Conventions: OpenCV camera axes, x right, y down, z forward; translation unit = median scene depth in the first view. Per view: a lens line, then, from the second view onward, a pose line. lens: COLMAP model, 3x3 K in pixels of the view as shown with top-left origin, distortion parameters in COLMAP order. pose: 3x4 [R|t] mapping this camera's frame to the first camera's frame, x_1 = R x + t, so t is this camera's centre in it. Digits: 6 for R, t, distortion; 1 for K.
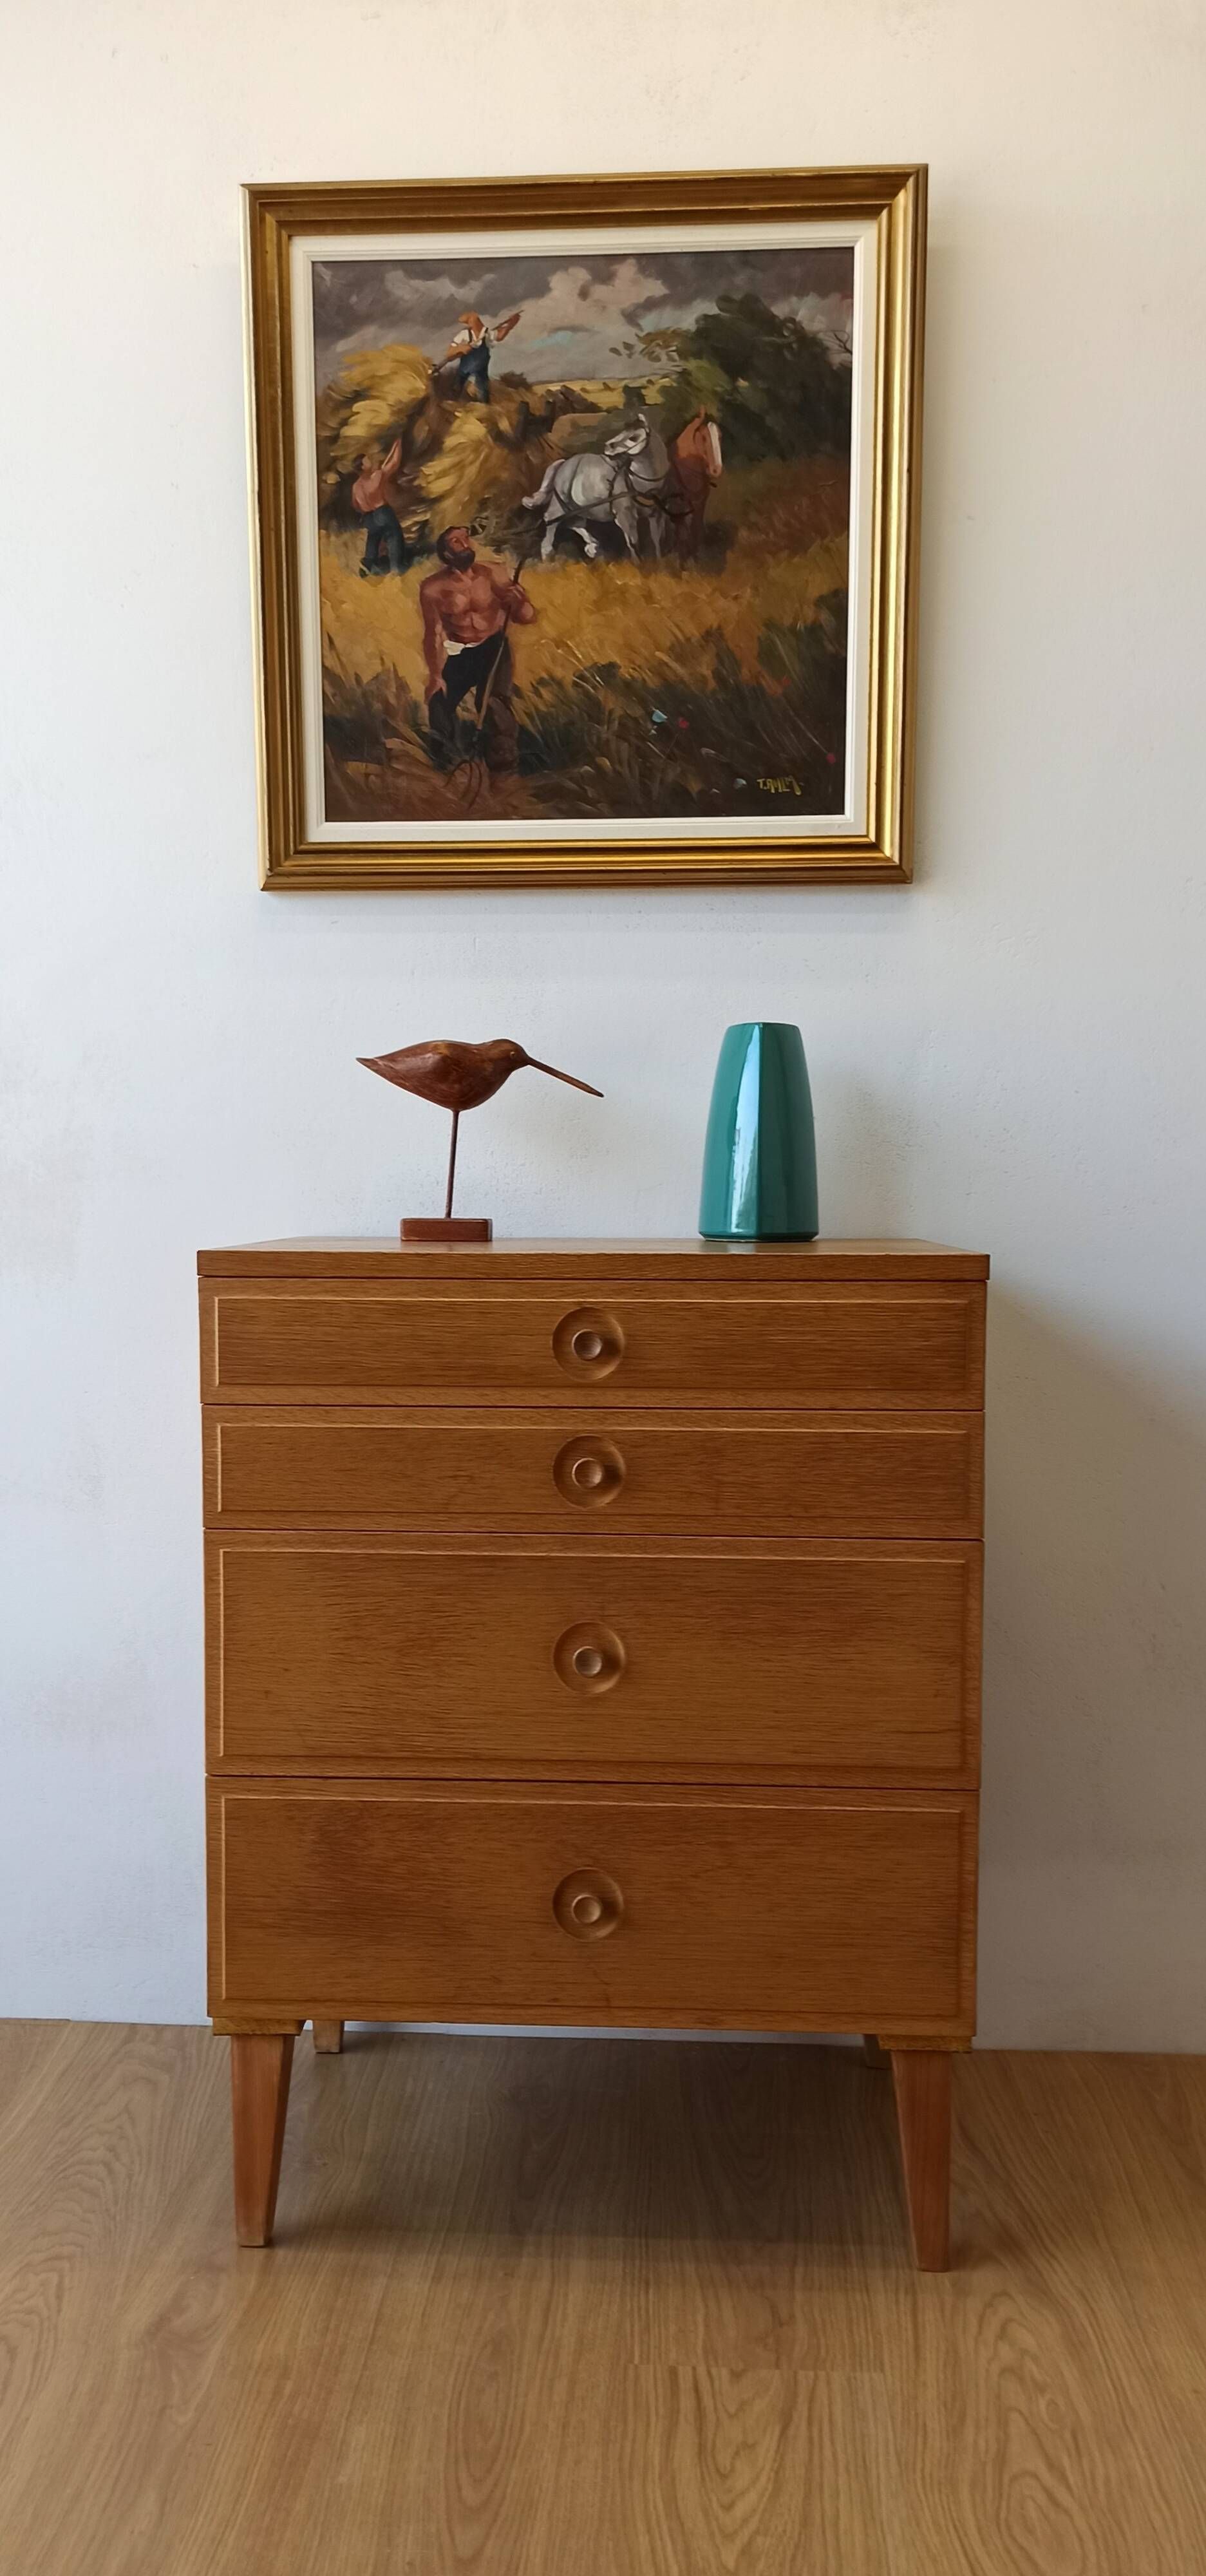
lens RADIAL K [[2112.1, 0, 537.0], [0, 2112.1, 1373.1], [0, 0, 1]] dist [0.063019, -0.084237]
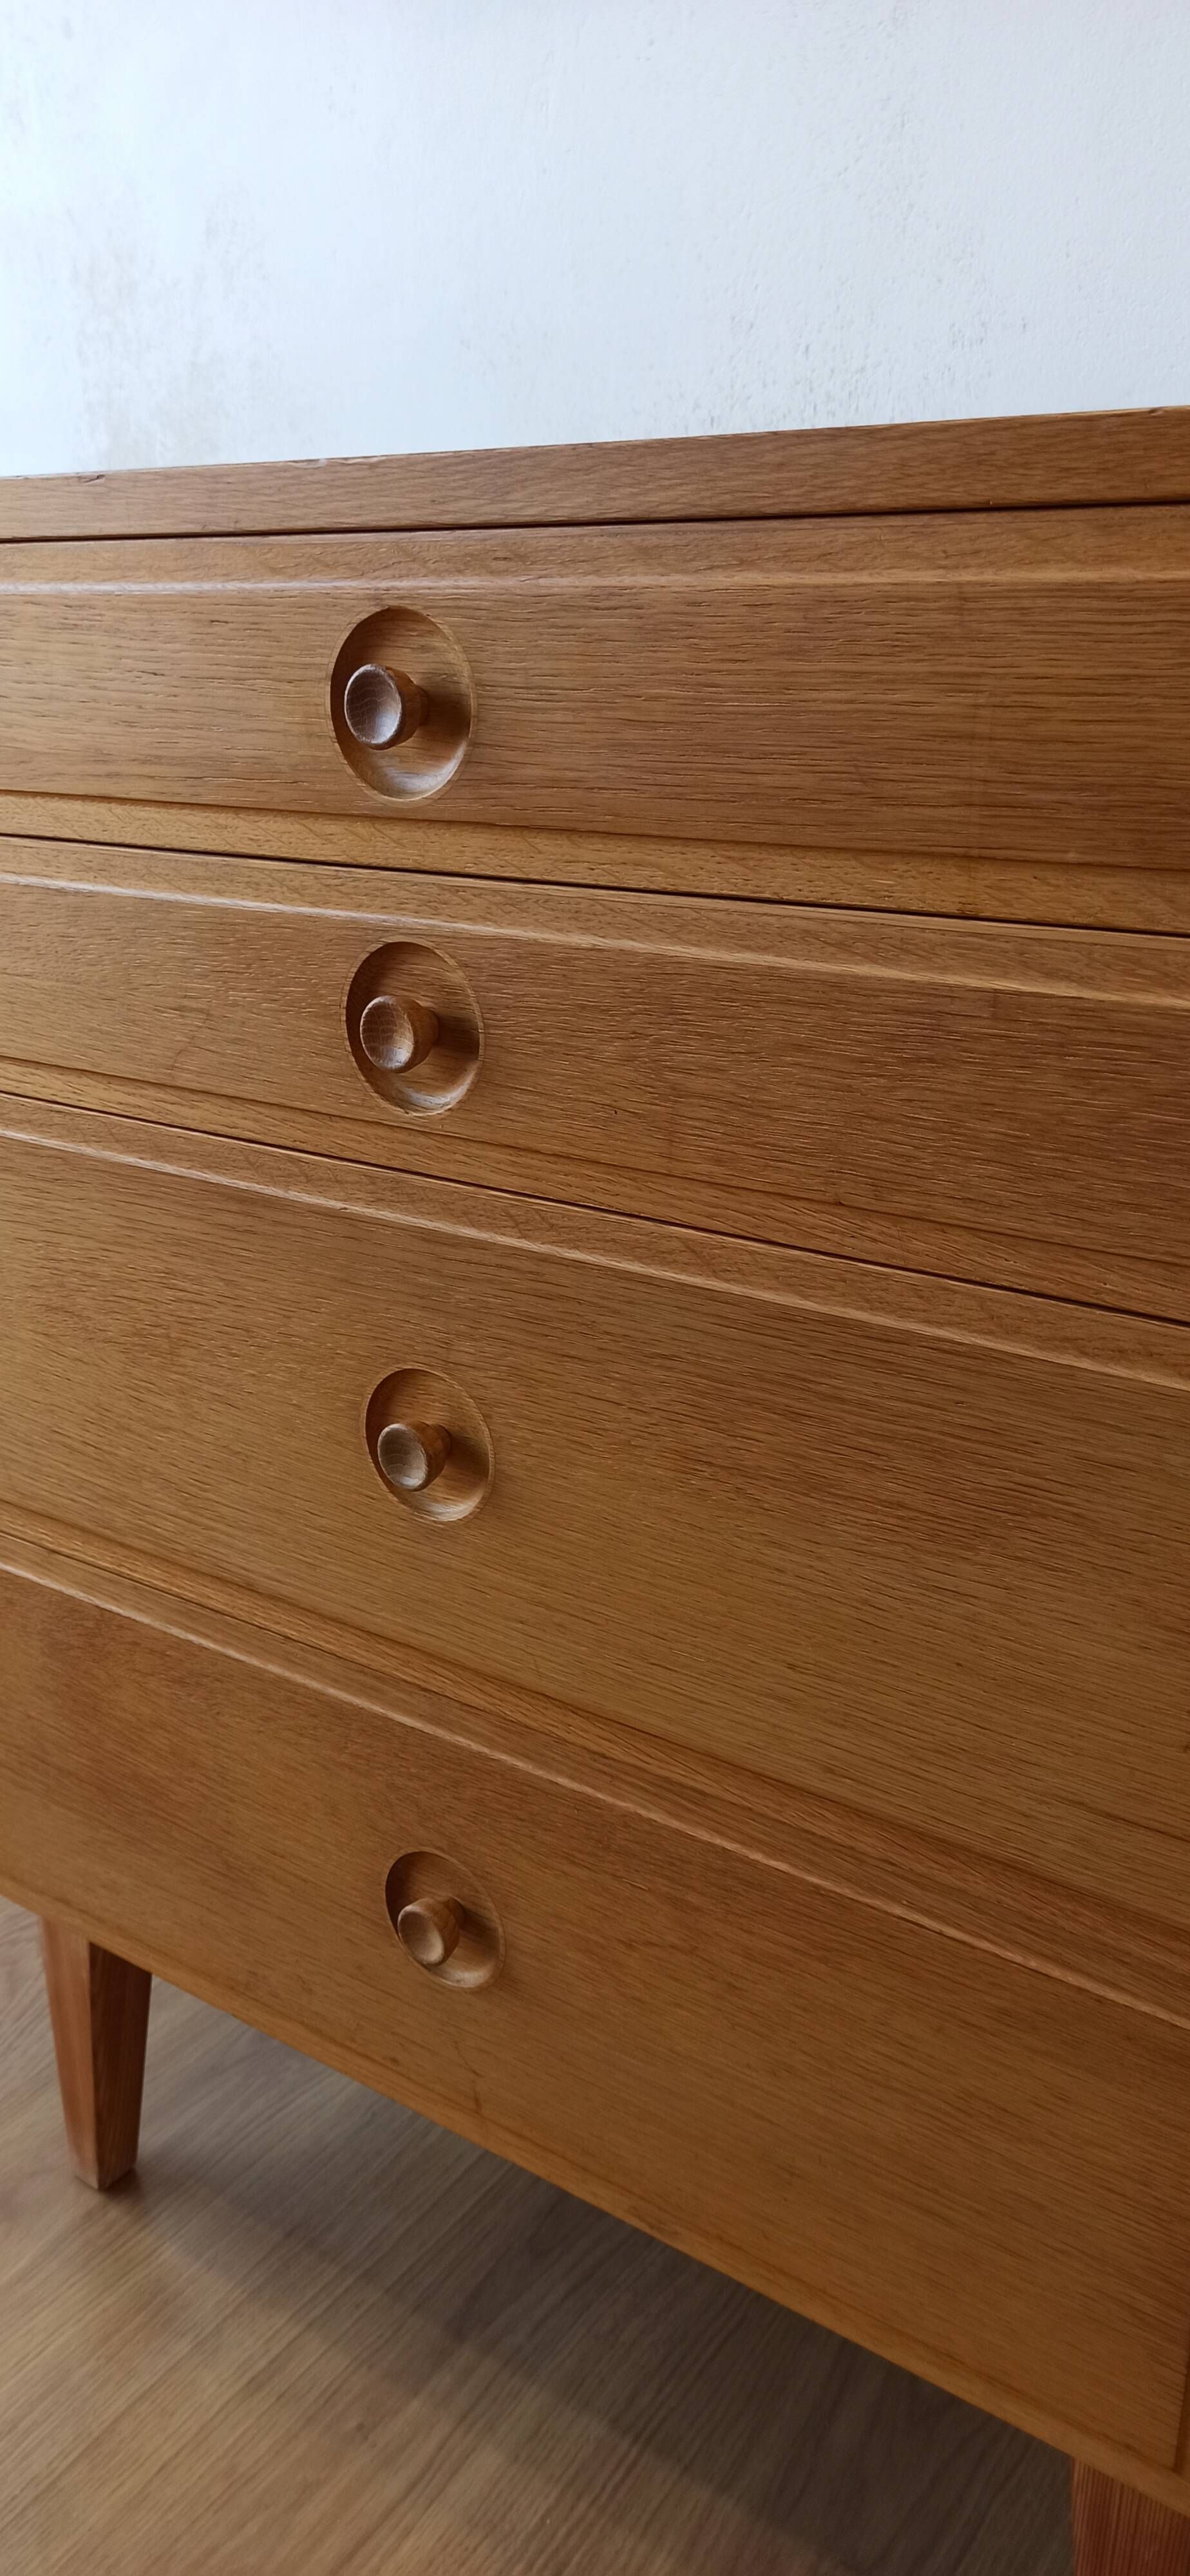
lens RADIAL K [[1905.5, 0, 583.6], [0, 1905.5, 1288.2], [0, 0, 1]] dist [0.051039, -0.064053]
pose [[0.857480, 0.164495, -0.487513, 0.207671], [-0.043182, 0.967181, 0.250391, 0.000391], [0.512702, -0.193654, 0.836442, 0.584625]]
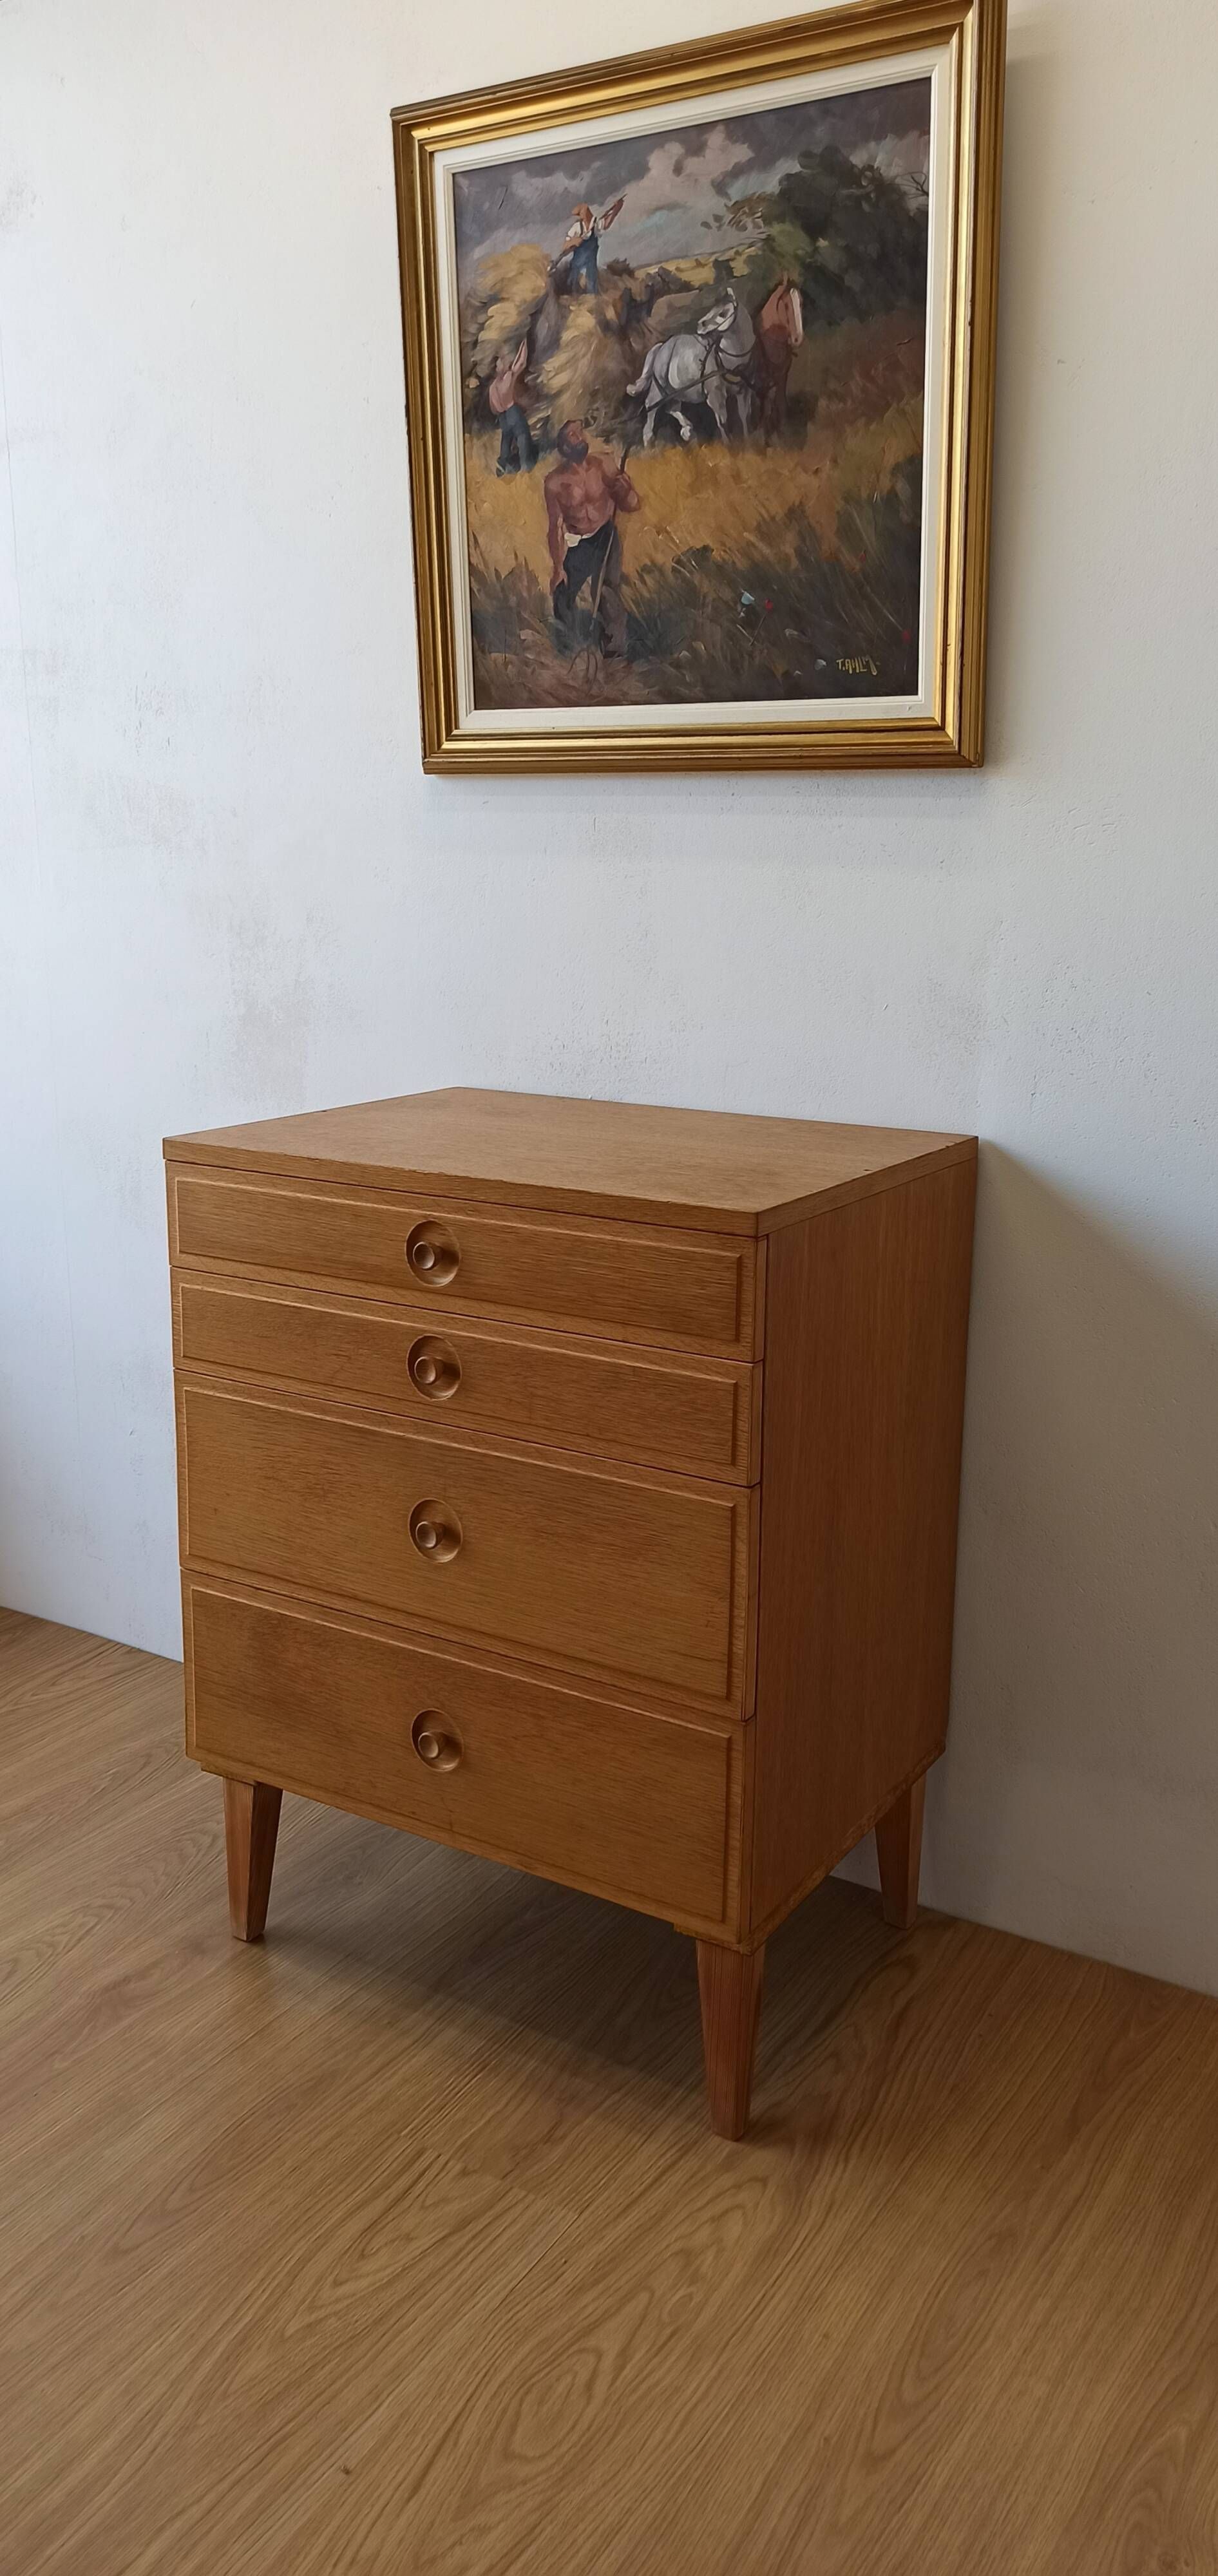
lens RADIAL K [[1950.2, 0, 591.1], [0, 1950.2, 1256.9], [0, 0, 1]] dist [0.048344, -0.053202]
pose [[0.877742, 0.110669, -0.466177, 0.475613], [-0.052103, 0.989236, 0.136739, -0.129521], [0.476292, -0.095732, 0.874060, 0.132938]]
